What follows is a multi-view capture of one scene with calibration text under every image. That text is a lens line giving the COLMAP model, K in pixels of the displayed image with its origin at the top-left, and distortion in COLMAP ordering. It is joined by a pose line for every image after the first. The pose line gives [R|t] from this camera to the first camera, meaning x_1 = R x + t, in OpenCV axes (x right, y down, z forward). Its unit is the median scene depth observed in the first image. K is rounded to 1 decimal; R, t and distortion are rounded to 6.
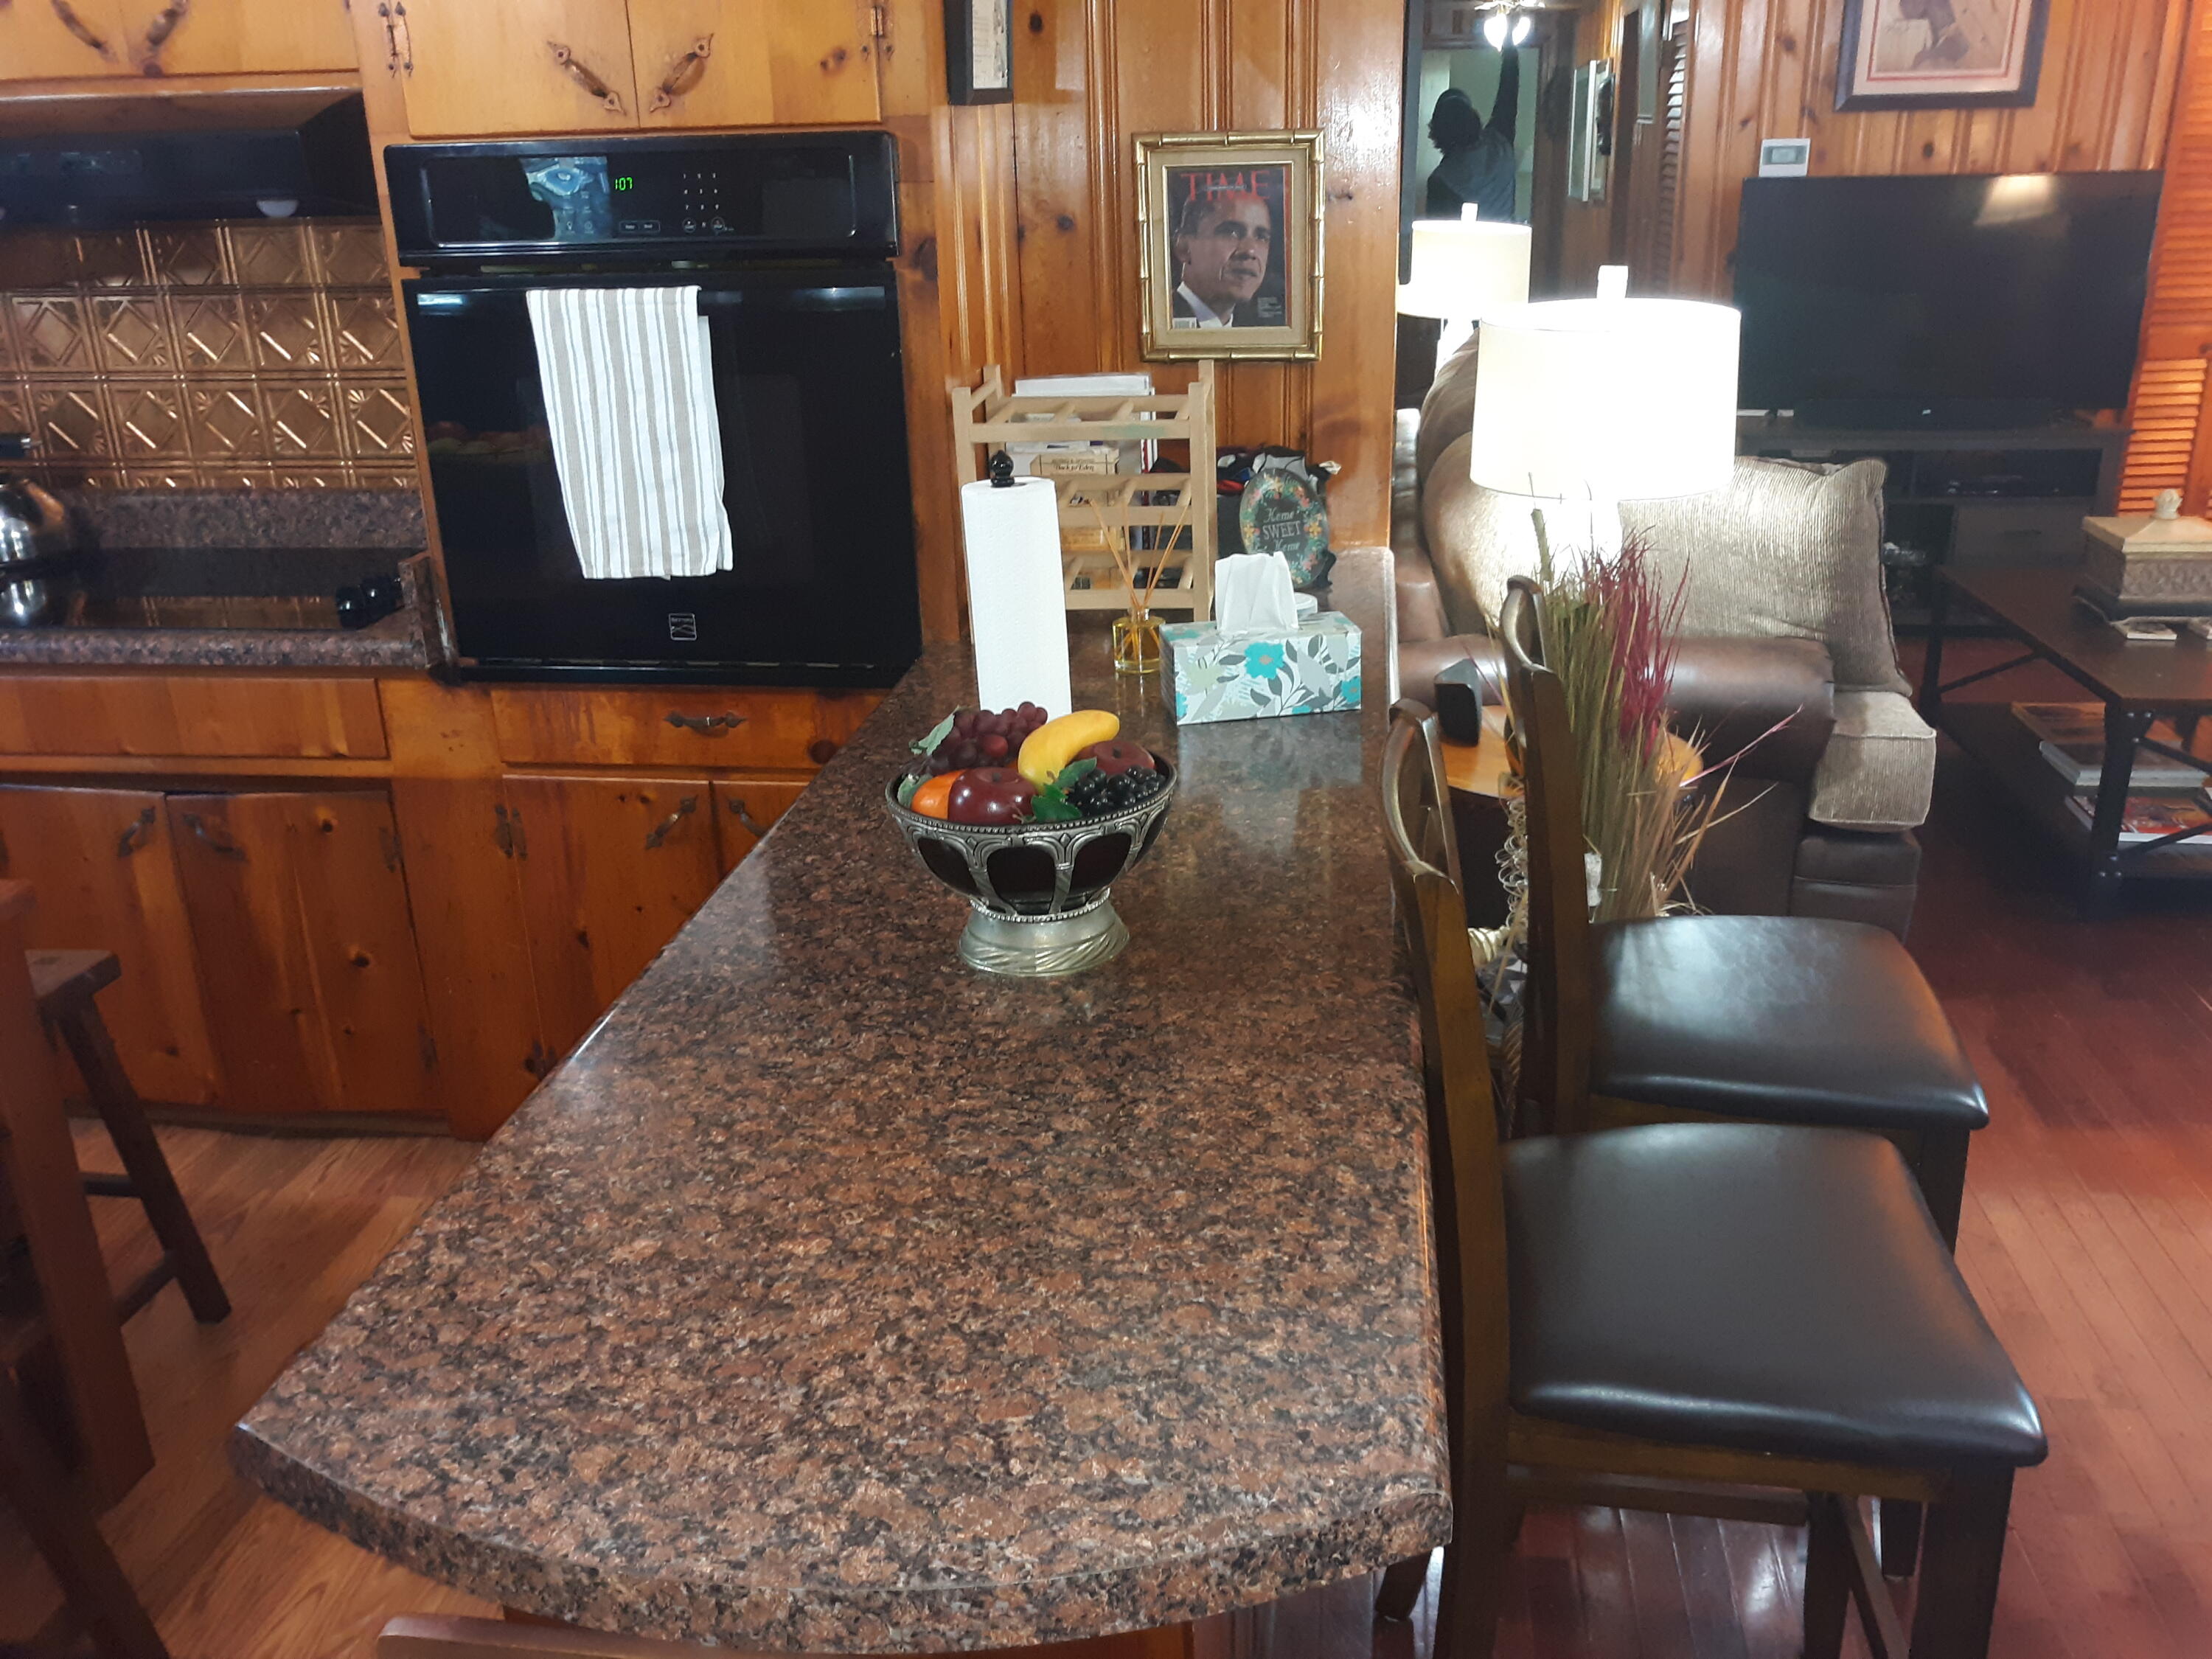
lens RADIAL K [[1814.2, 0, 1107.5], [0, 1814.2, 832.4], [0, 0, 1]] dist [0.034041, -0.076139]
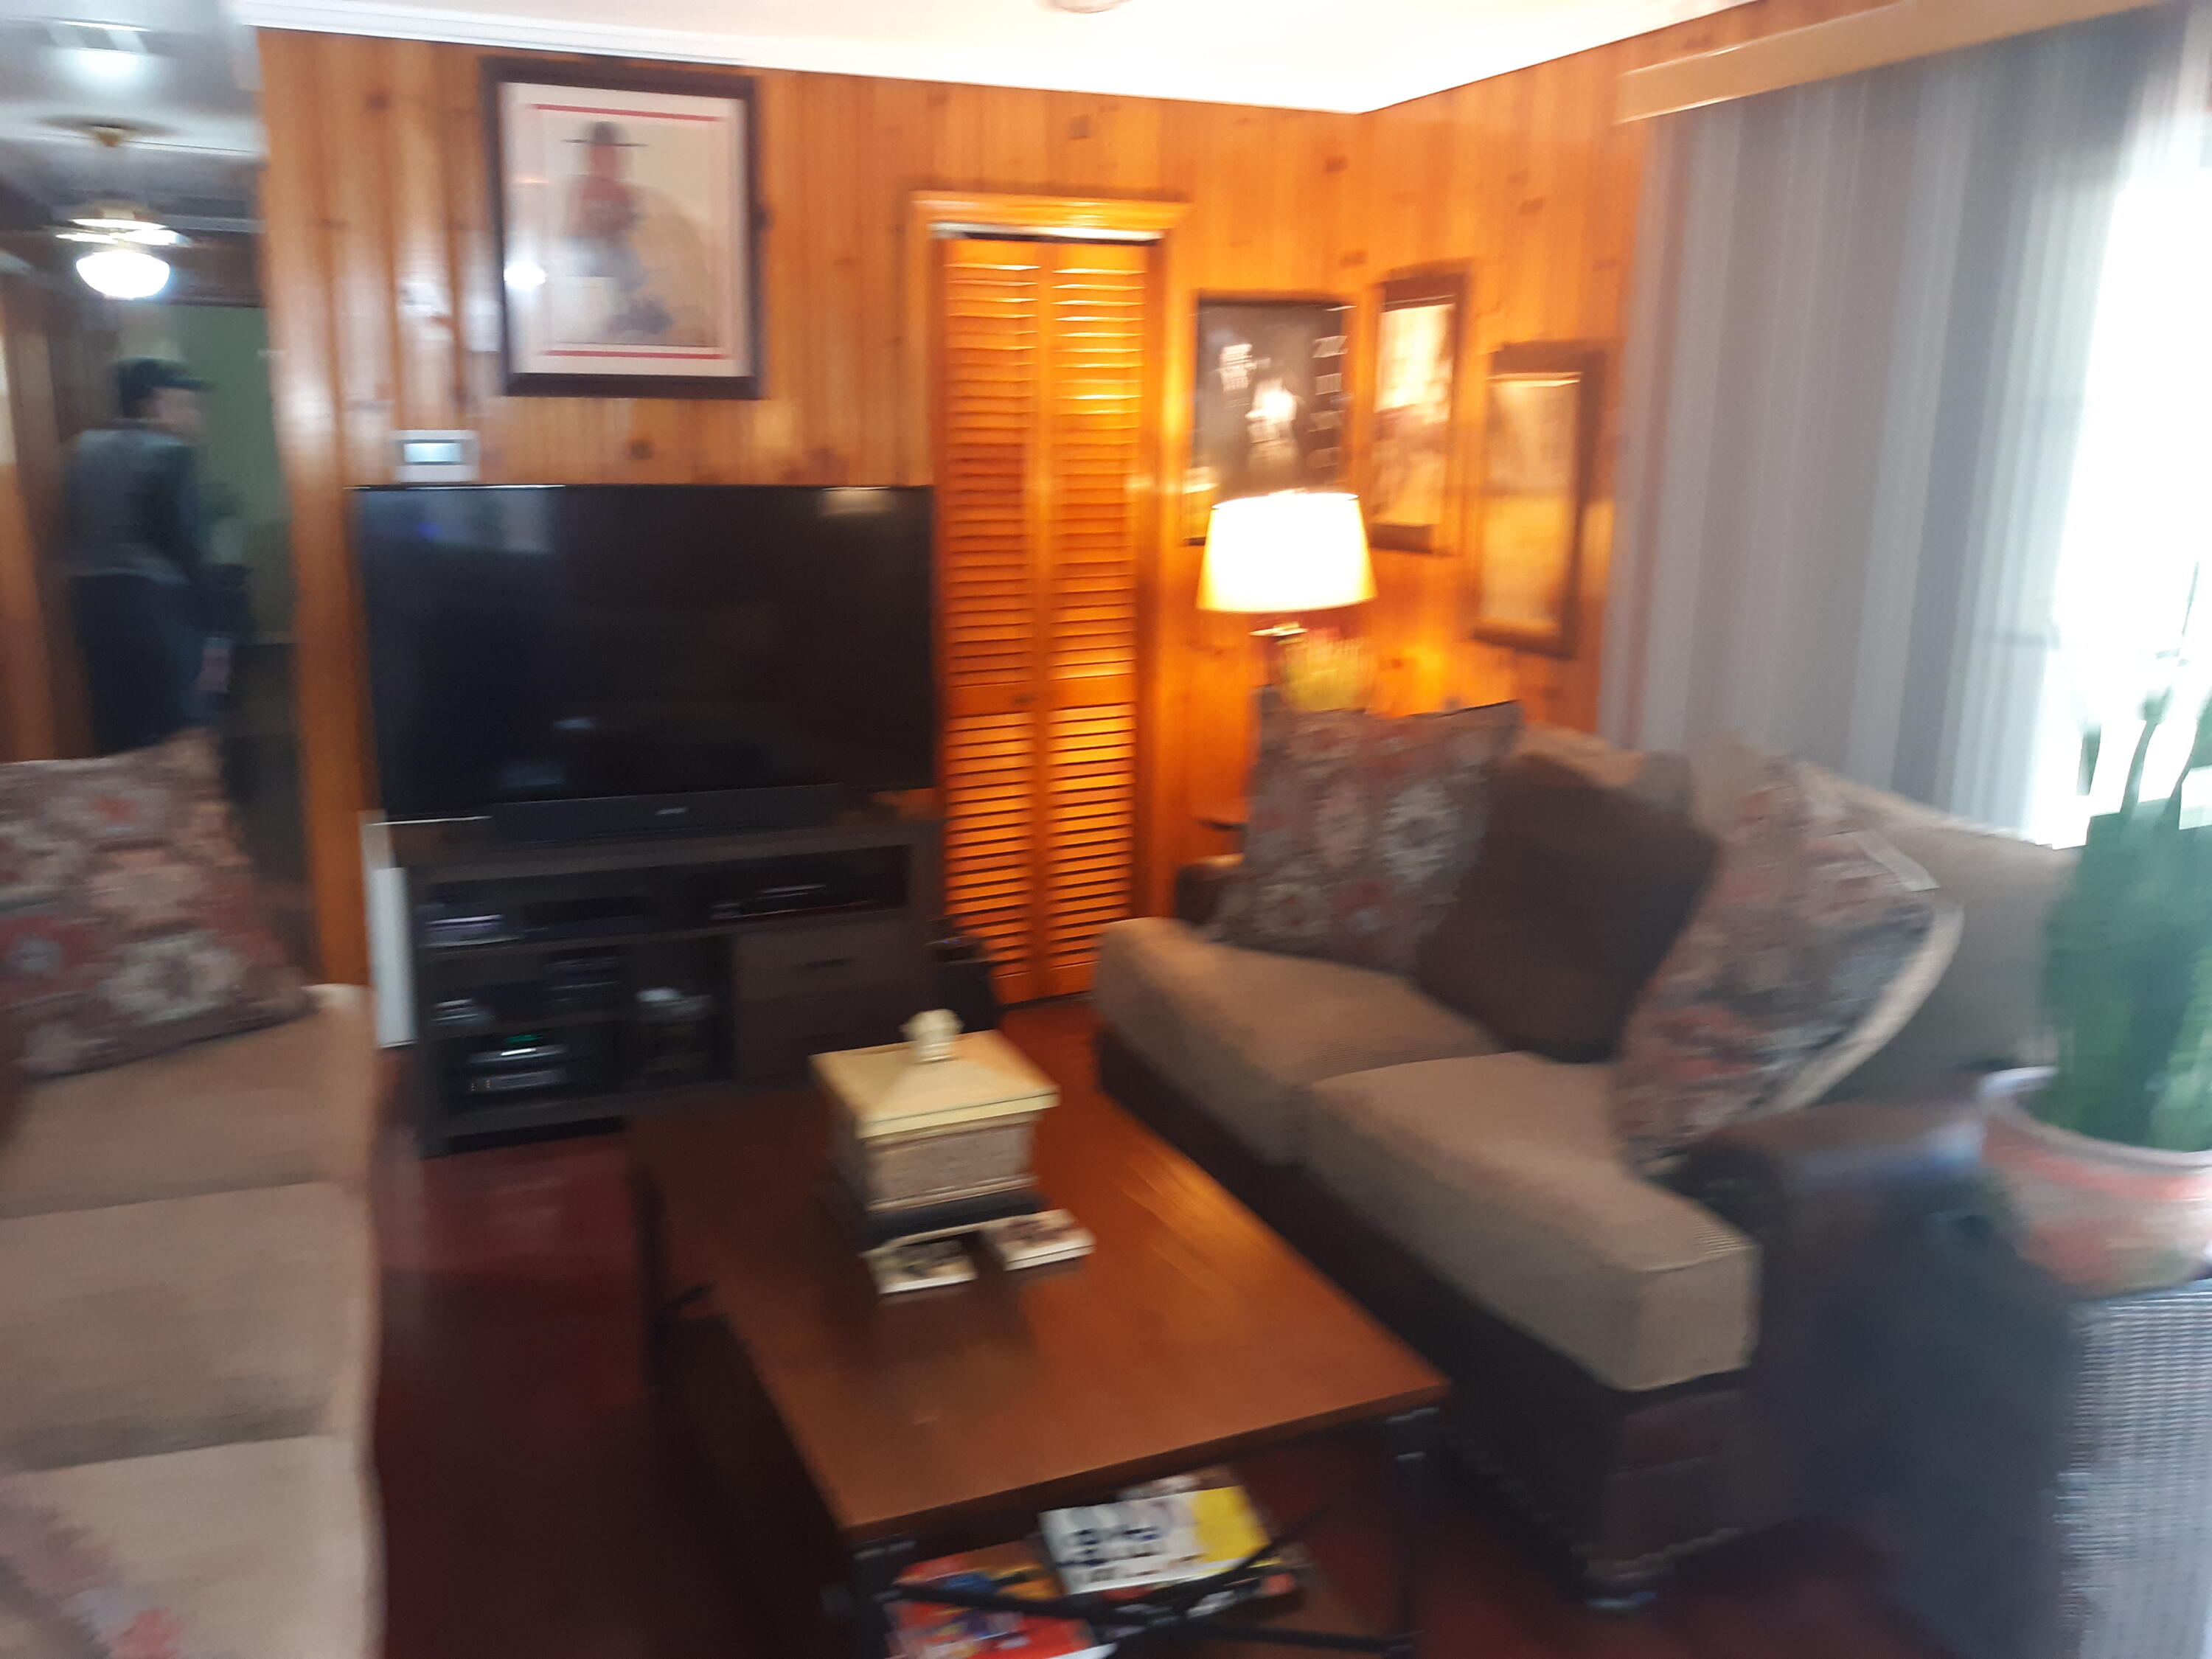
lens RADIAL K [[1814.2, 0, 1111.2], [0, 1814.2, 825.6], [0, 0, 1]] dist [0.034041, -0.076139]
pose [[0.864384, -0.079689, 0.496478, 0.244243], [0.145216, 0.984853, -0.094749, -0.134273], [-0.481407, 0.153996, 0.862863, 0.311041]]
